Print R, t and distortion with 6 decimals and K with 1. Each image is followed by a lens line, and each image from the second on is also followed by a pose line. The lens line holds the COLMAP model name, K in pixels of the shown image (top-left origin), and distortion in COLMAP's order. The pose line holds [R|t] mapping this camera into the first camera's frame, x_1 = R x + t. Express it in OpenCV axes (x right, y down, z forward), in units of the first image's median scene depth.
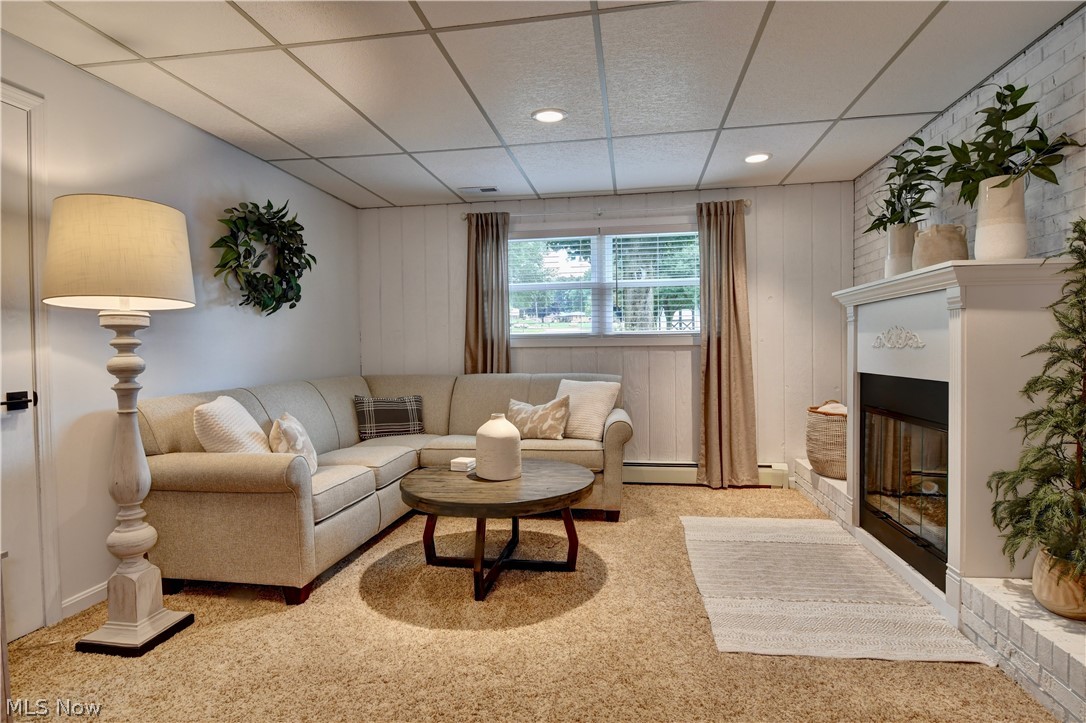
lens RADIAL K [[557.3, 0, 543.0], [0, 557.3, 361.5], [0, 0, 1]] dist [-0.001639, -0.000974]
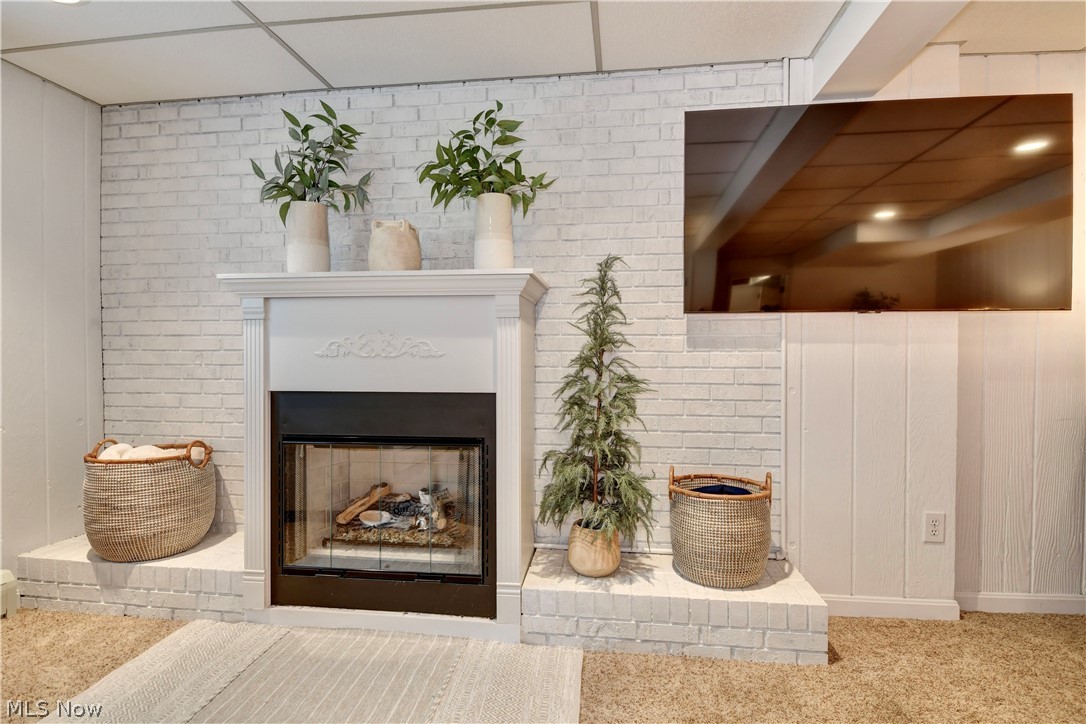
lens RADIAL K [[557.3, 0, 543.0], [0, 557.3, 362.0], [0, 0, 1]] dist [-0.001639, -0.000974]
pose [[-0.029467, -0.004142, 0.999557, -0.194896], [0.025921, 0.999652, 0.004907, -0.015858], [-0.999230, 0.026054, -0.029350, 0.797180]]
